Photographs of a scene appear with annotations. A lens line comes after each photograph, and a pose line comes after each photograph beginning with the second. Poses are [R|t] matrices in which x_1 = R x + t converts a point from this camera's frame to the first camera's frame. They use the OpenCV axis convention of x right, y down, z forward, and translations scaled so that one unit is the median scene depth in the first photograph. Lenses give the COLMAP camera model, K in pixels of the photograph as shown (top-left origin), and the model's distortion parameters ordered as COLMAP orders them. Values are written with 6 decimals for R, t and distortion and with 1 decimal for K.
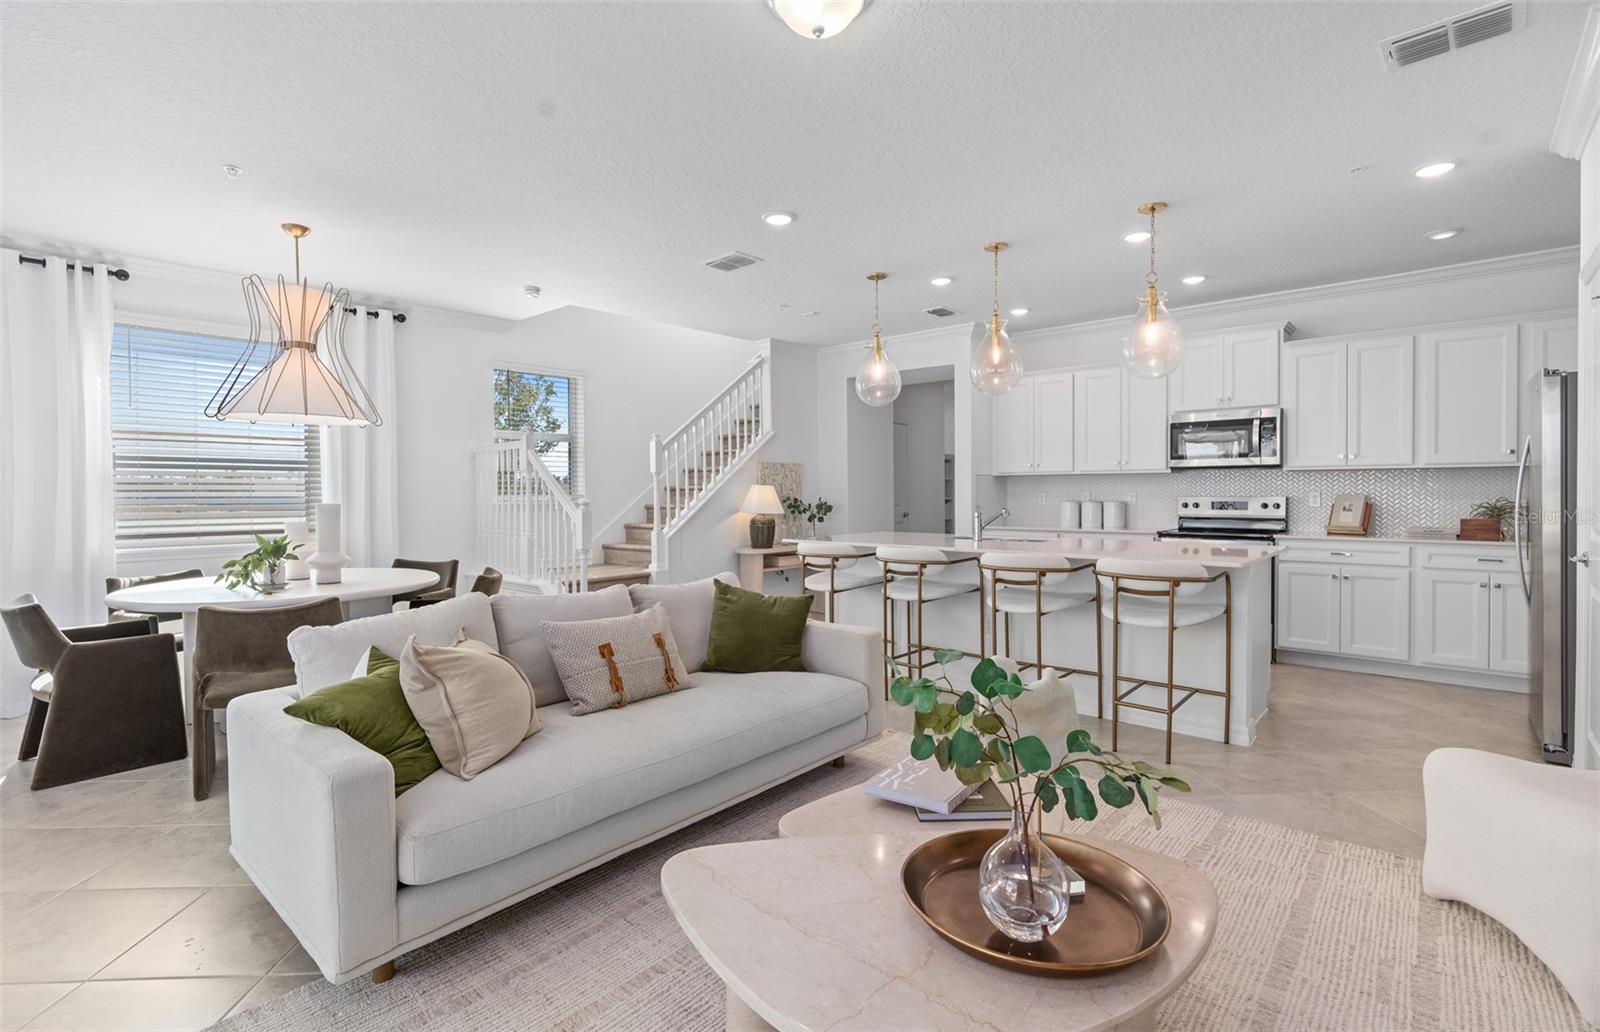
lens RADIAL K [[736.1, 0, 798.5], [0, 736.1, 499.7], [0, 0, 1]] dist [-0.000544, 0.000564]
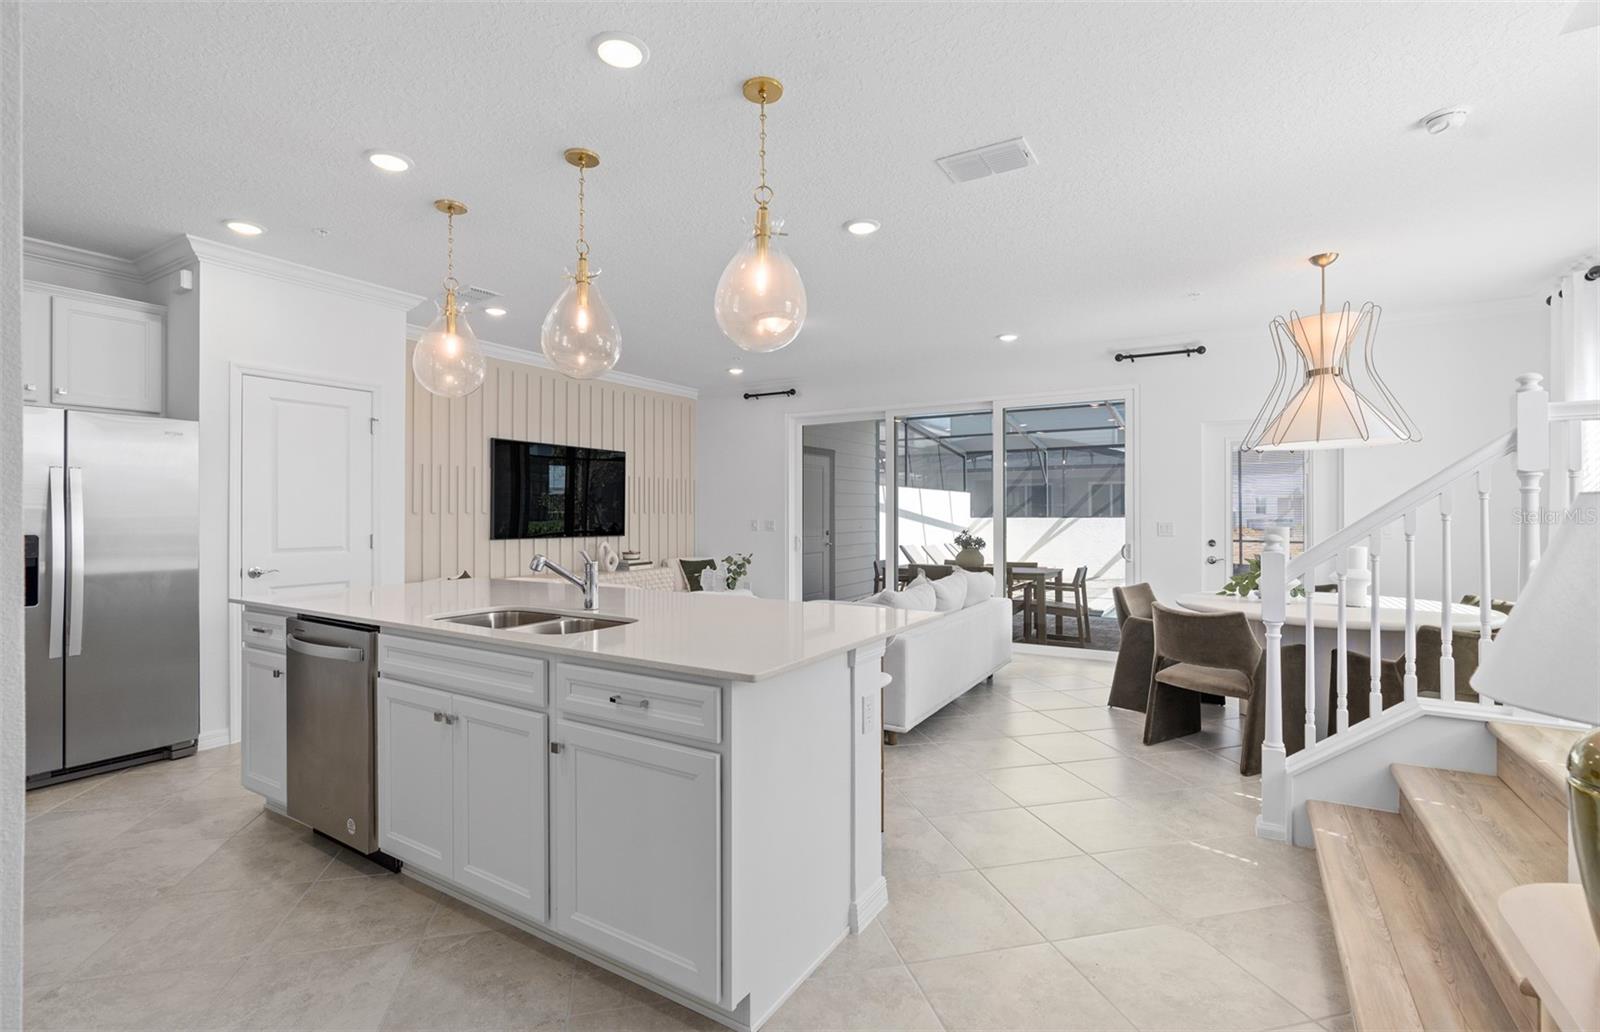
lens RADIAL K [[719.2, 0, 791.8], [0, 719.2, 511.7], [0, 0, 1]] dist [-0.003145, -0.000077]
pose [[-0.986183, 0.008935, -0.165416, 0.158151], [0.007463, 0.999927, 0.009517, -0.021690], [0.165489, 0.008151, -0.986178, 1.383730]]
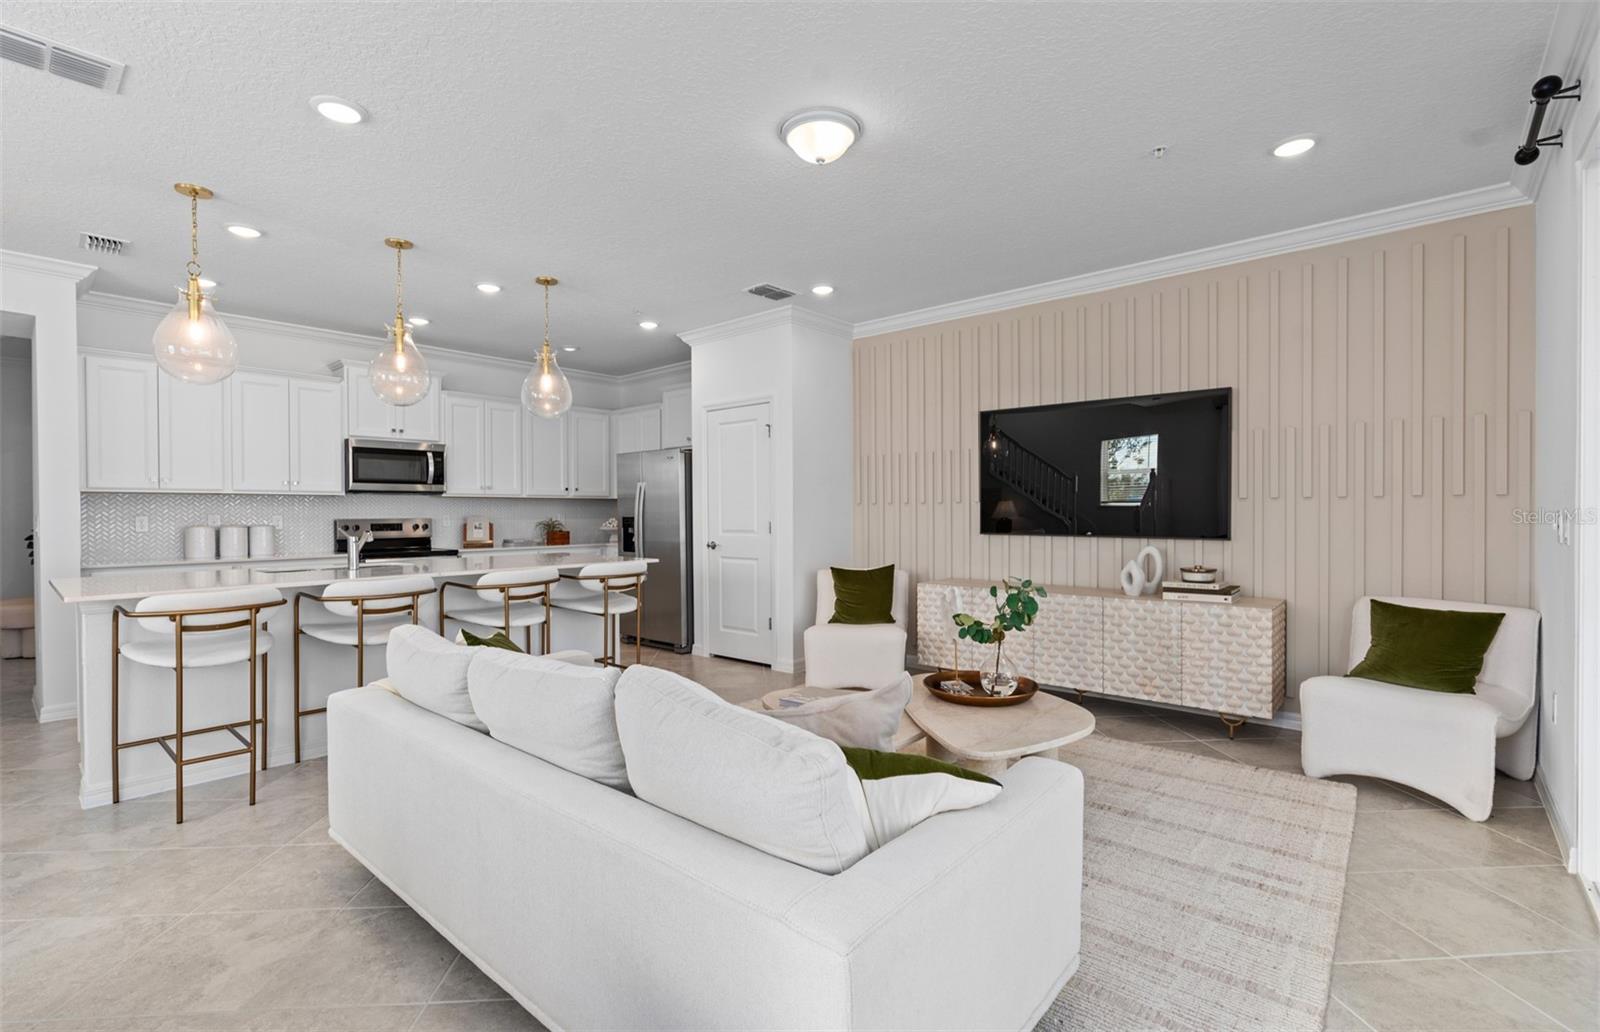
lens RADIAL K [[719.2, 0, 791.8], [0, 719.2, 511.7], [0, 0, 1]] dist [-0.003145, -0.000077]
pose [[0.002391, 0.007307, 0.999970, -0.512298], [0.017656, 0.999817, -0.007348, 0.003613], [-0.999841, 0.017673, 0.002262, 0.427570]]
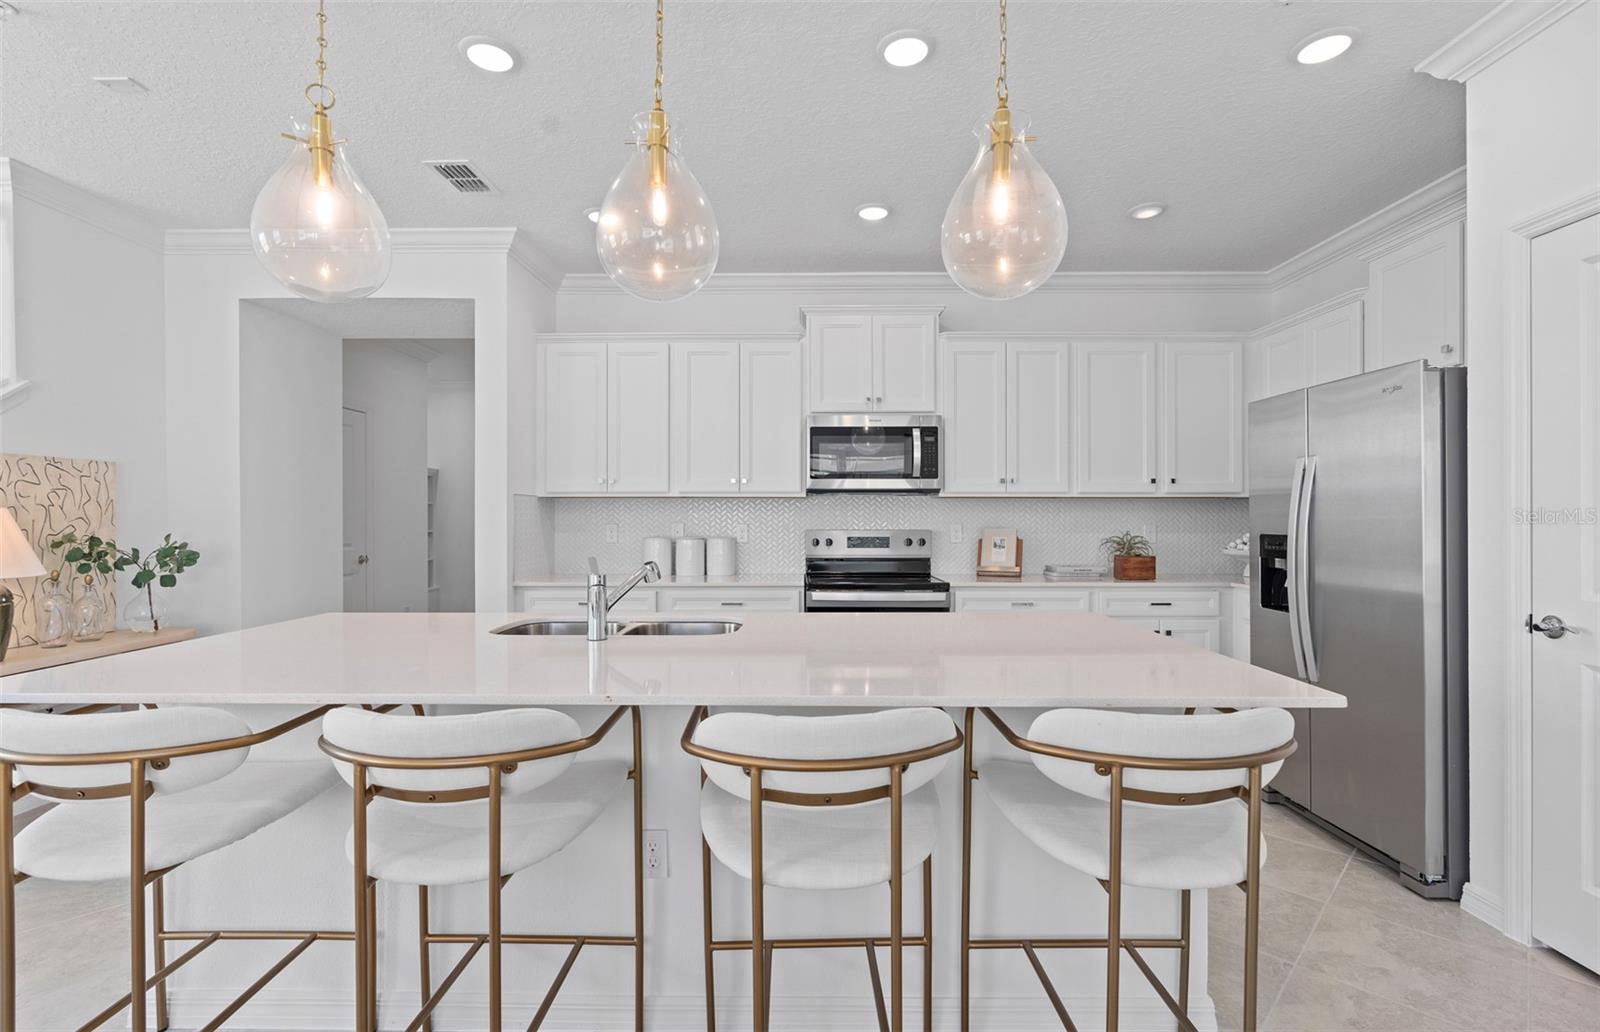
lens RADIAL K [[715.1, 0, 795.2], [0, 715.1, 518.7], [0, 0, 1]] dist [-0.004981, 0.001258]
pose [[0.756159, 0.004542, 0.654372, 0.048267], [0.004262, 0.999921, -0.011865, -0.008612], [-0.654374, 0.011761, 0.756080, 0.528220]]
